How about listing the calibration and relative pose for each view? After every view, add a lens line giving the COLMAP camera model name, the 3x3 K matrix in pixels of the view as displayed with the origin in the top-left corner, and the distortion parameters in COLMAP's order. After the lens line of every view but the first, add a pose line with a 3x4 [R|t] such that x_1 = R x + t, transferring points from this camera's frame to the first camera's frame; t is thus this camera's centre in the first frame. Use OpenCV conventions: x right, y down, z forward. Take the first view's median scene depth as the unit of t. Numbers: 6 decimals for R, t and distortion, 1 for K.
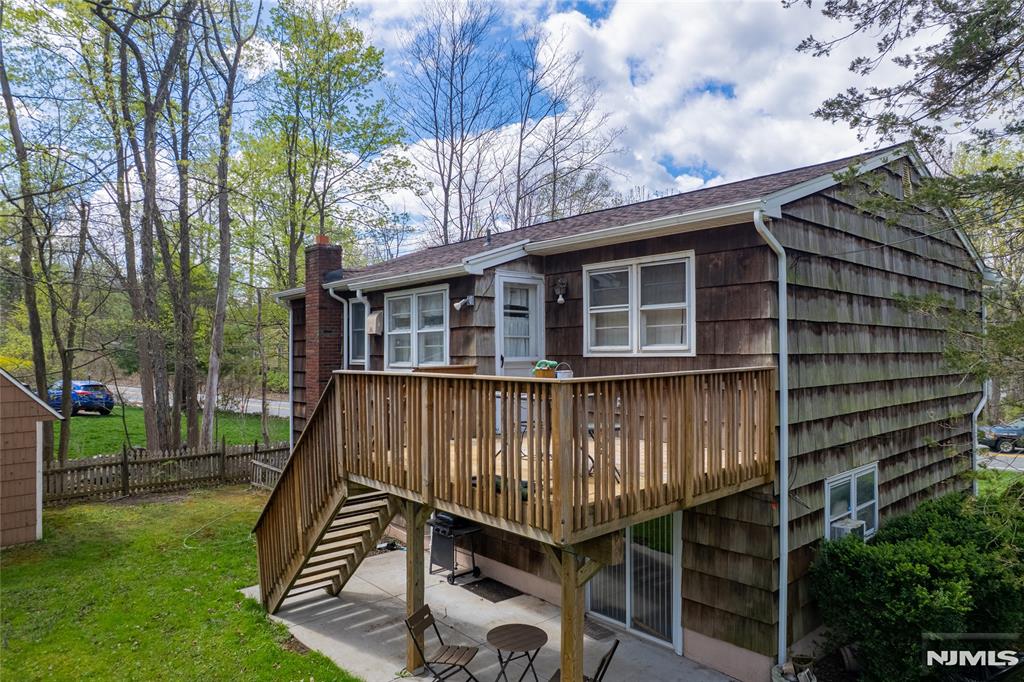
lens RADIAL K [[664.3, 0, 511.7], [0, 664.3, 354.4], [0, 0, 1]] dist [-0.071621, 0.068542]
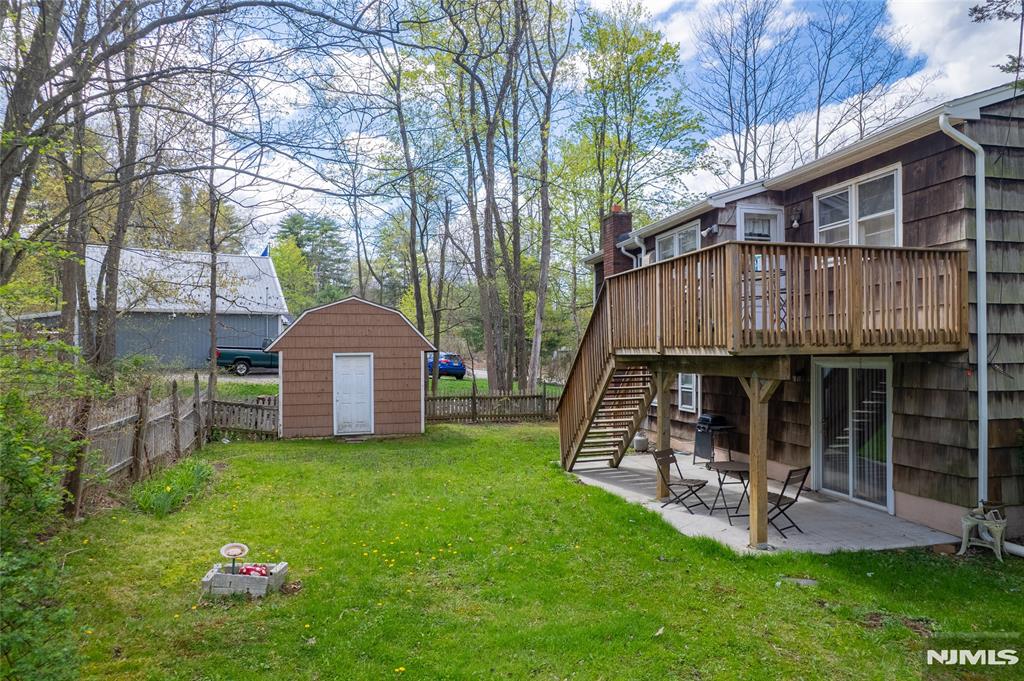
lens RADIAL K [[664.3, 0, 511.7], [0, 664.3, 353.9], [0, 0, 1]] dist [-0.071621, 0.068542]
pose [[0.888641, -0.001395, -0.458601, 0.086238], [0.001735, 0.999998, 0.000320, 0.079661], [0.458600, -0.001080, 0.888642, -0.149838]]
